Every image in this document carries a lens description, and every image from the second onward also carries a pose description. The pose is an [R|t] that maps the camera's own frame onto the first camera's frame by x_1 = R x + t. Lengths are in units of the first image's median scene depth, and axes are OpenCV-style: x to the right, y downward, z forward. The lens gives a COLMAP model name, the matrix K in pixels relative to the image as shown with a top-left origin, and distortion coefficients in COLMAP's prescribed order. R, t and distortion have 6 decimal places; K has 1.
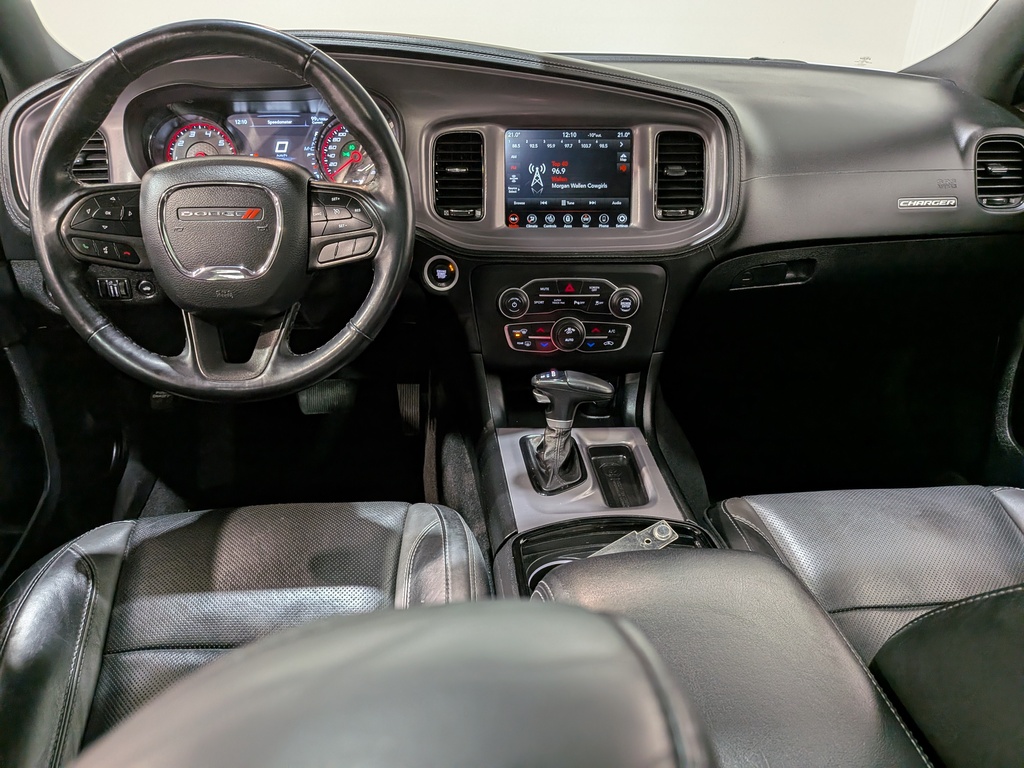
lens RADIAL K [[754.7, 0, 504.5], [0, 754.7, 409.9], [0, 0, 1]] dist [0.057098, -0.111741]
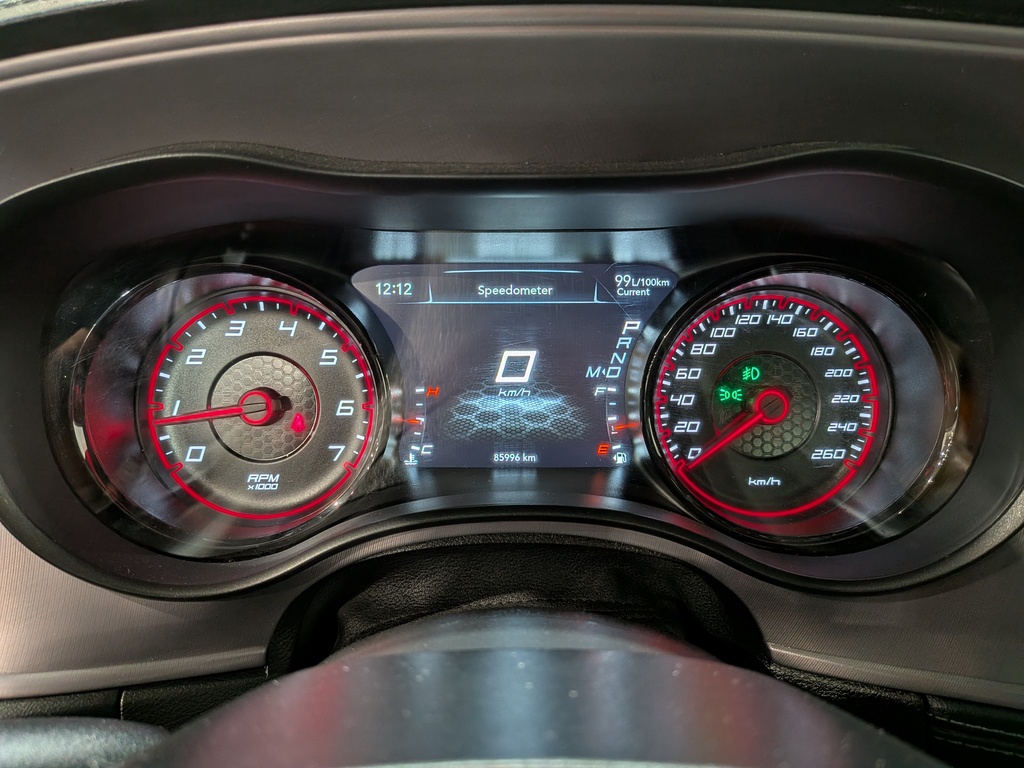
lens RADIAL K [[724.5, 0, 506.7], [0, 724.5, 384.2], [0, 0, 1]] dist [0.024116, 0.000110]
pose [[0.996706, 0.018719, -0.078907, -0.283703], [-0.032978, 0.982469, -0.183489, -0.295188], [0.074089, 0.185486, 0.979850, 0.737582]]
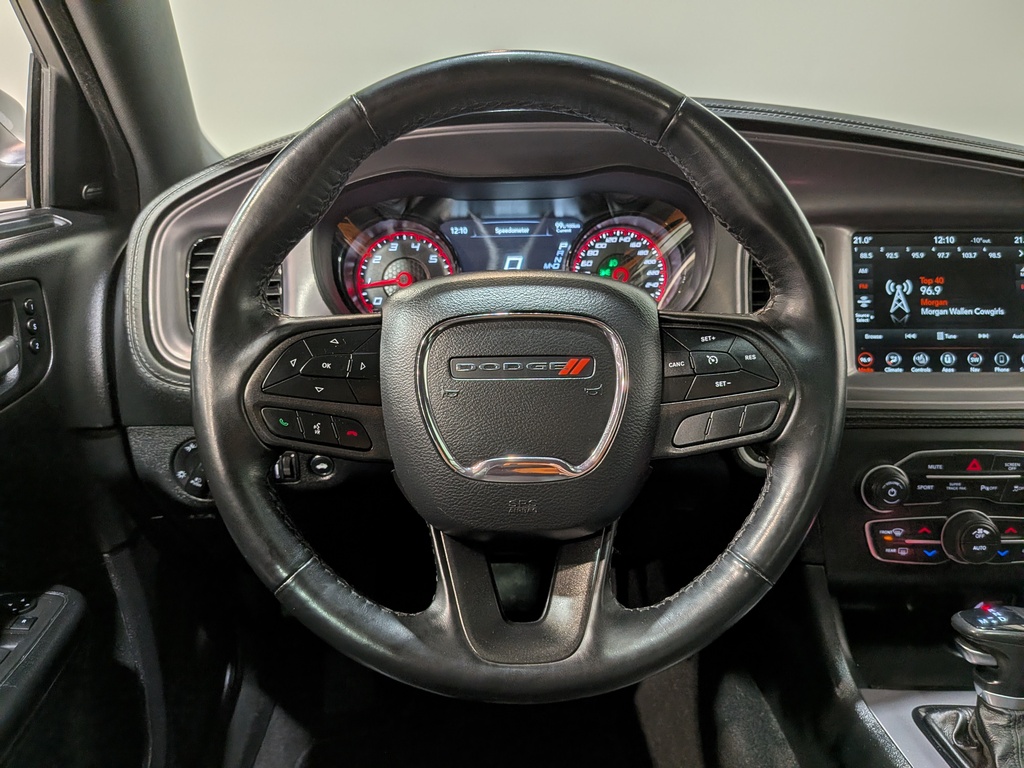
lens RADIAL K [[754.7, 0, 512.0], [0, 754.7, 392.8], [0, 0, 1]] dist [0.057098, -0.111741]
pose [[0.998725, -0.003591, -0.050355, -0.268799], [-0.005476, 0.983876, -0.178768, -0.104414], [0.050185, 0.178815, 0.982602, 0.338729]]
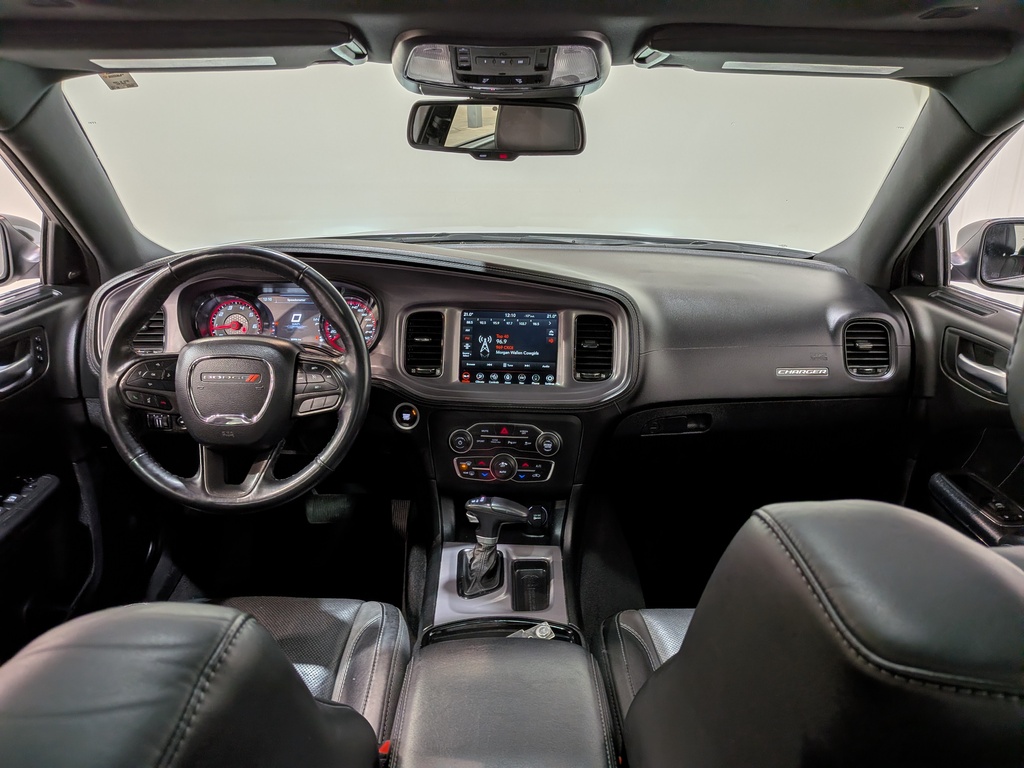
lens RADIAL K [[754.7, 0, 509.6], [0, 754.7, 383.5], [0, 0, 1]] dist [0.057098, -0.111741]
pose [[0.996544, 0.028058, -0.078186, 0.190424], [-0.041673, 0.983082, -0.178362, -0.014178], [0.071859, 0.181004, 0.980854, -0.256911]]
